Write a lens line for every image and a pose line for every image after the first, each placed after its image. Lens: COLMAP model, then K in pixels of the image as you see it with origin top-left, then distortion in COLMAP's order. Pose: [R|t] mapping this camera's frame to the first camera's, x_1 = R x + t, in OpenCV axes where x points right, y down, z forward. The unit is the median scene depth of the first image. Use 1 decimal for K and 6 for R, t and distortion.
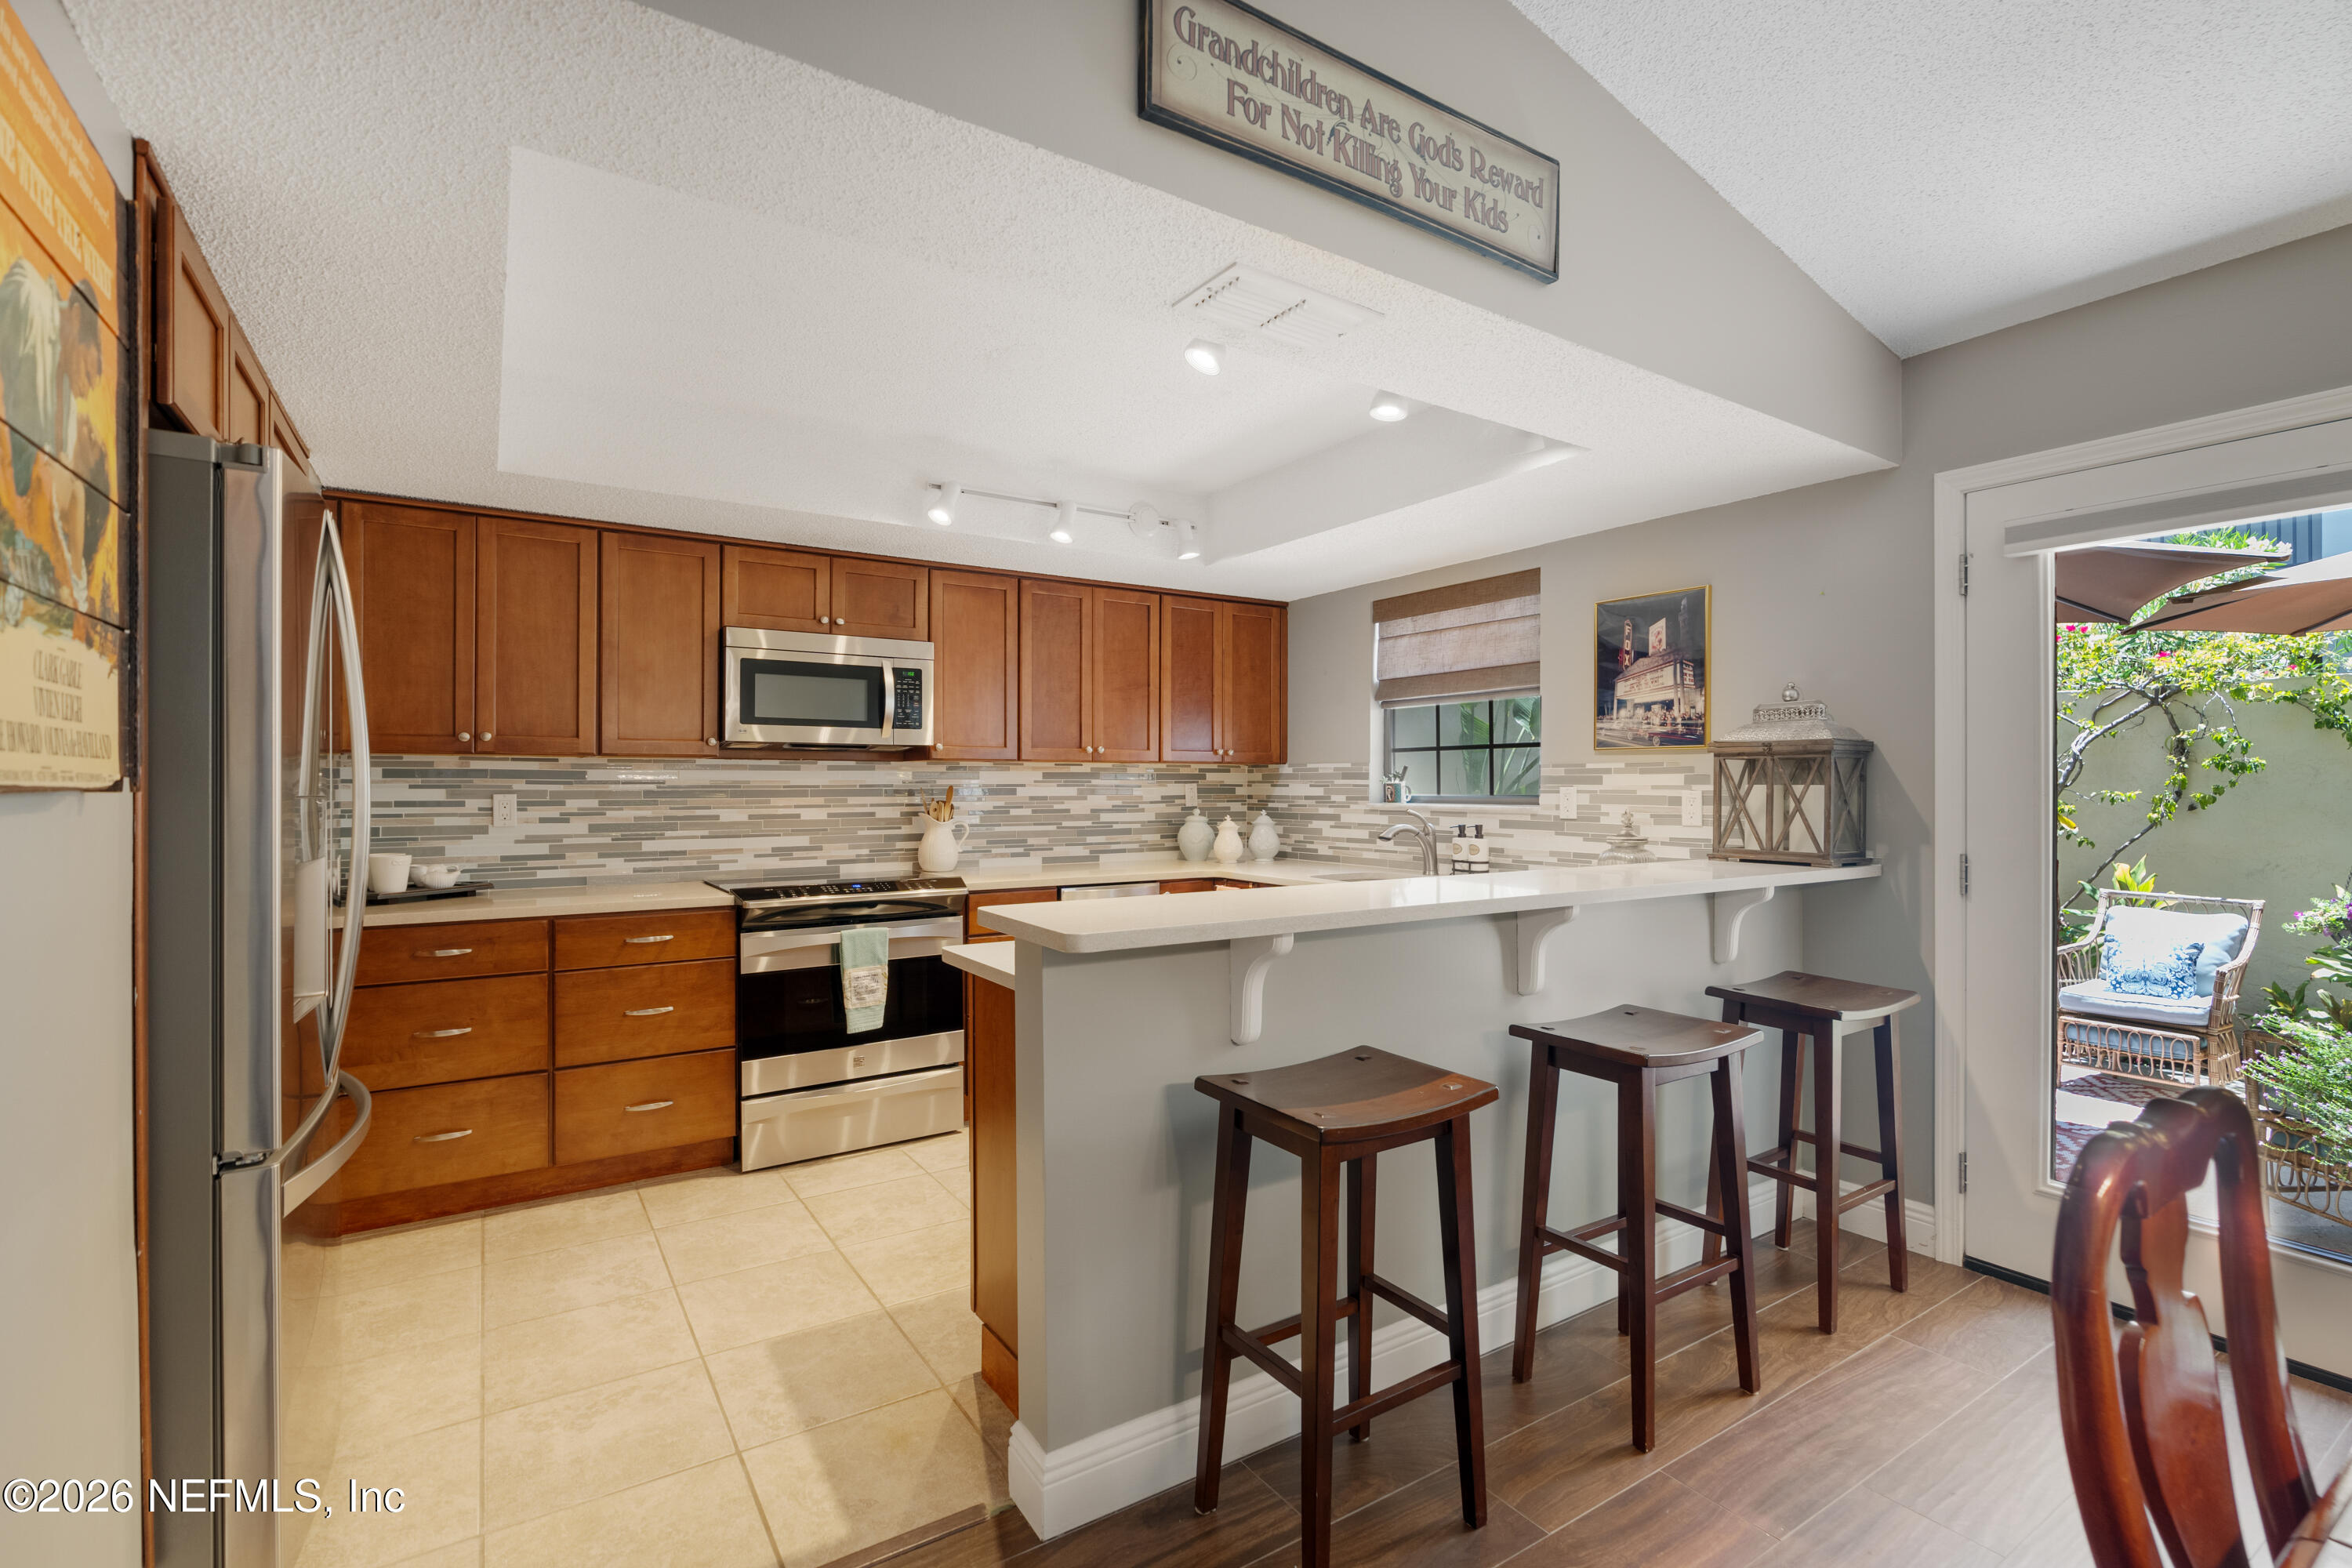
lens RADIAL K [[1067.9, 0, 1178.3], [0, 1067.9, 782.0], [0, 0, 1]] dist [-0.008239, 0.002090]
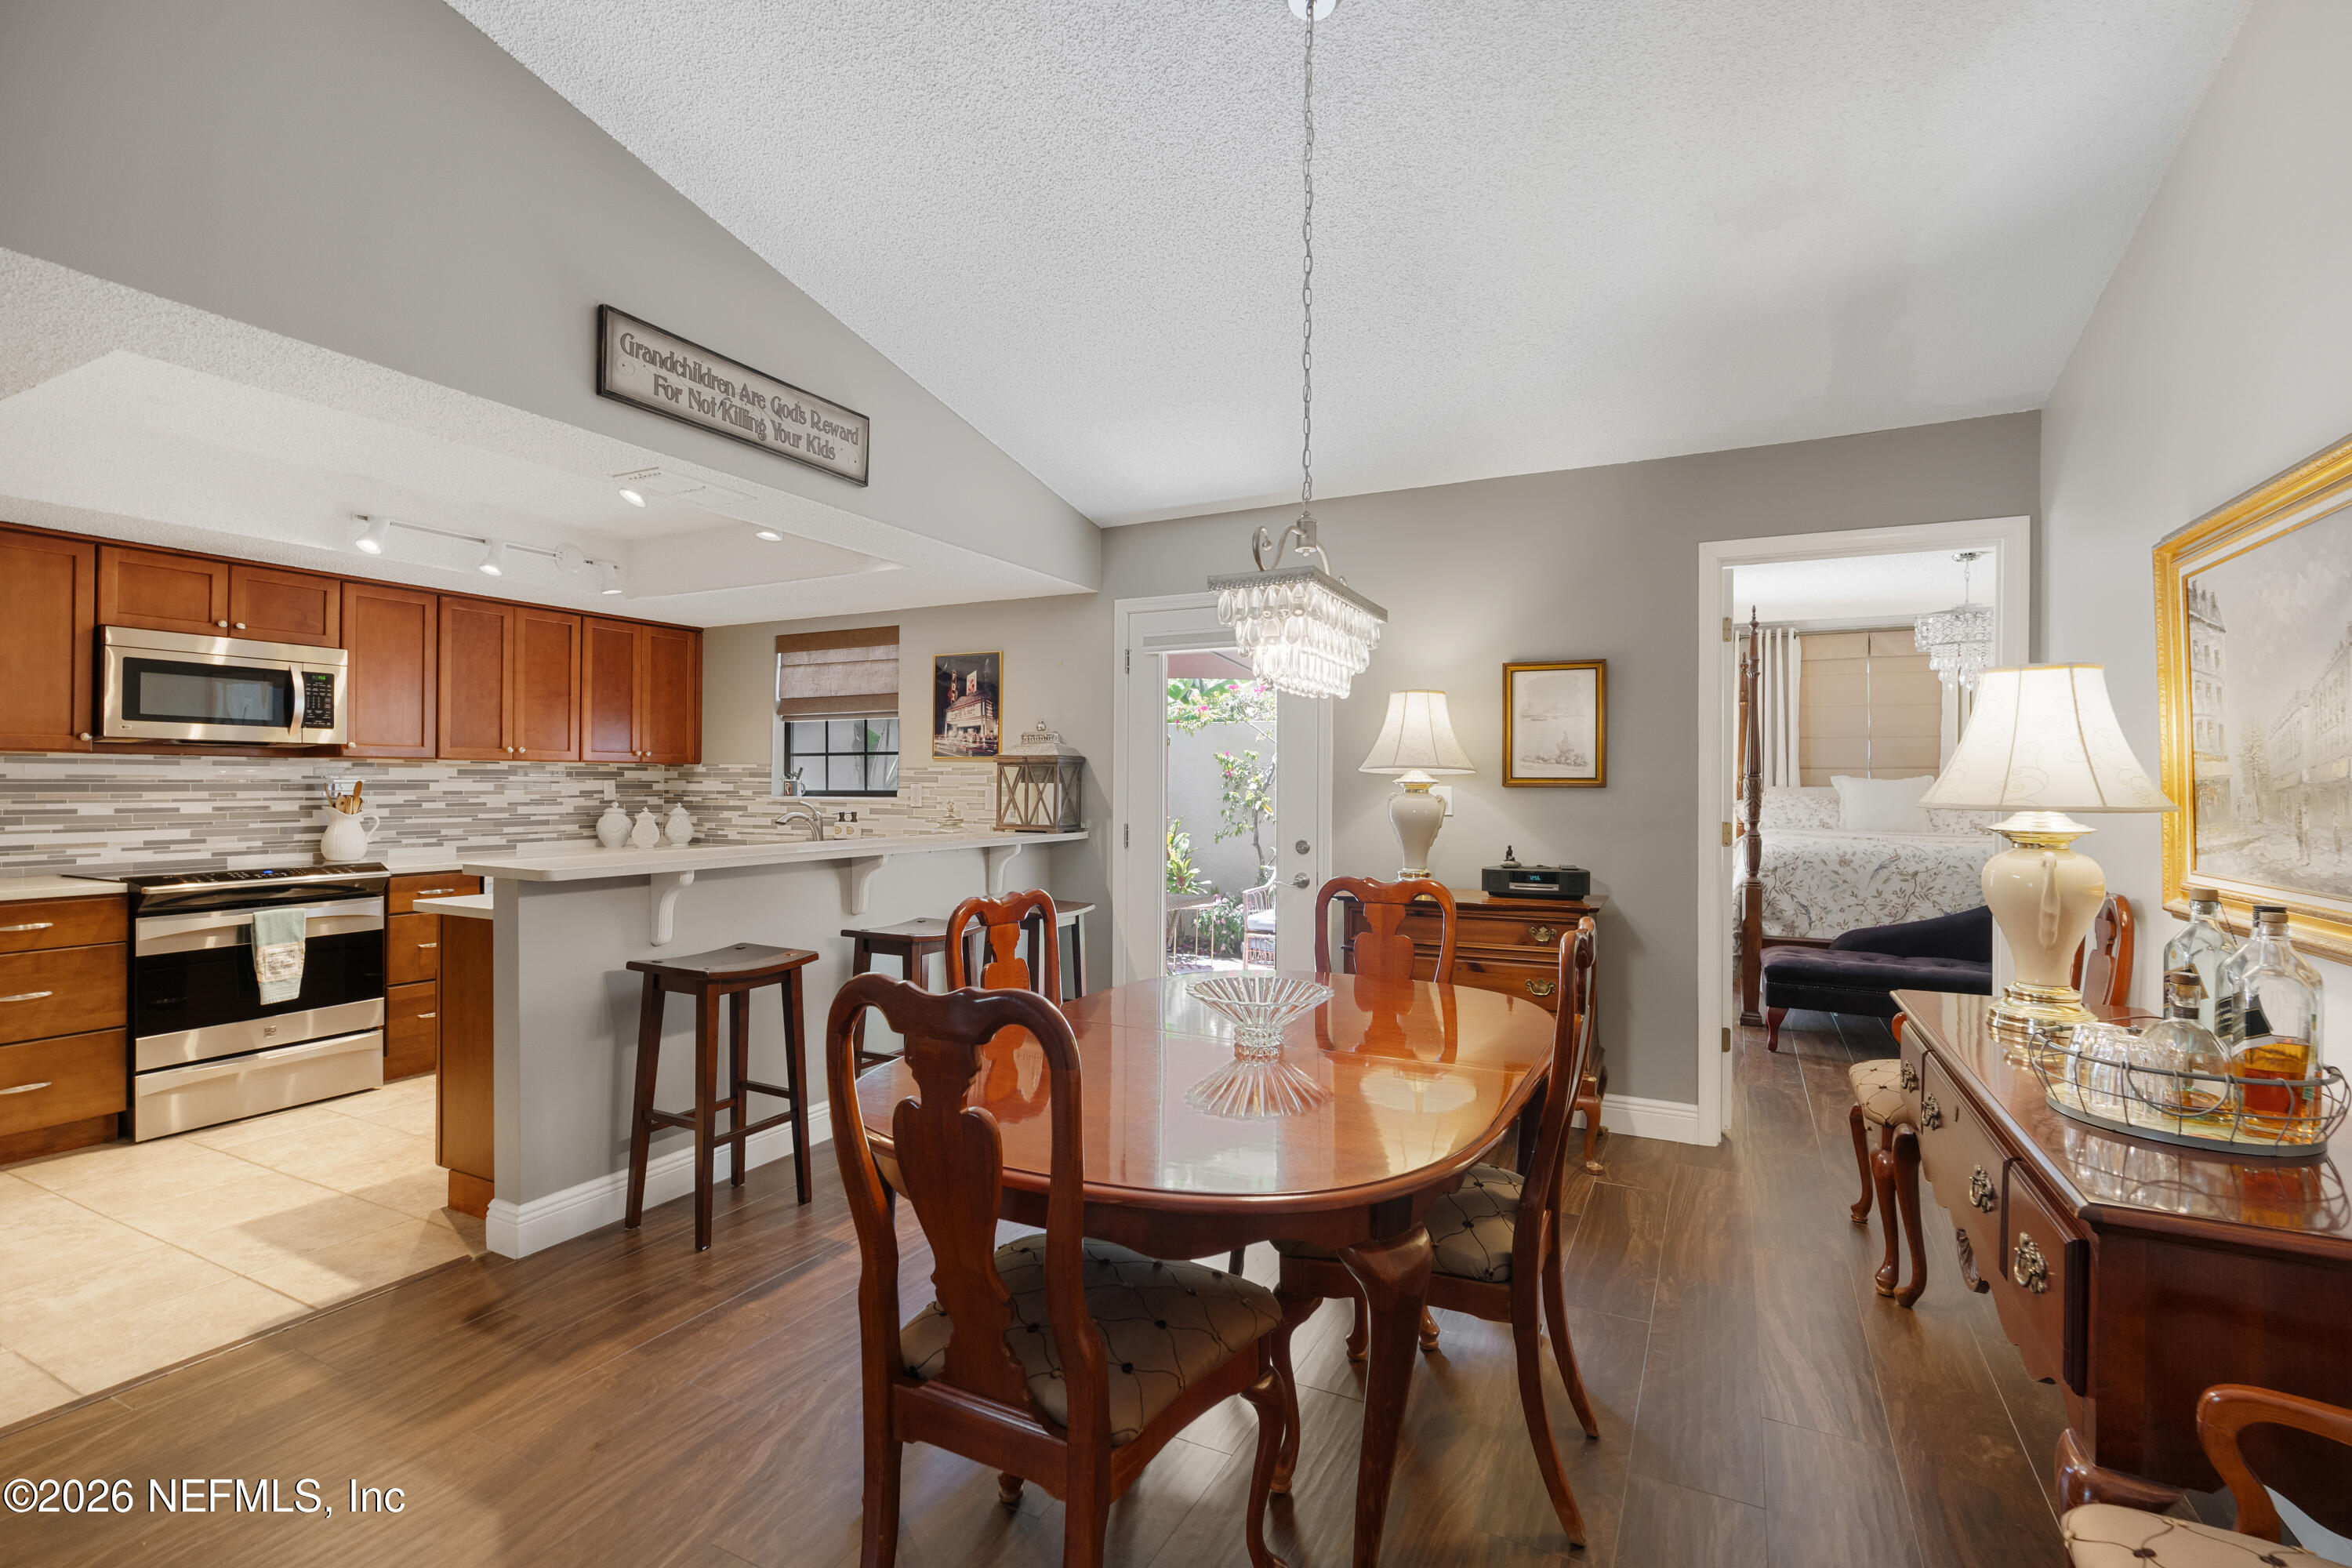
lens RADIAL K [[1067.9, 0, 1190.8], [0, 1067.9, 778.4], [0, 0, 1]] dist [-0.008239, 0.002090]
pose [[0.866222, 0.006507, 0.499617, -0.028394], [-0.005579, 0.999979, -0.003352, -0.000204], [-0.499628, 0.000116, 0.866240, -0.452321]]
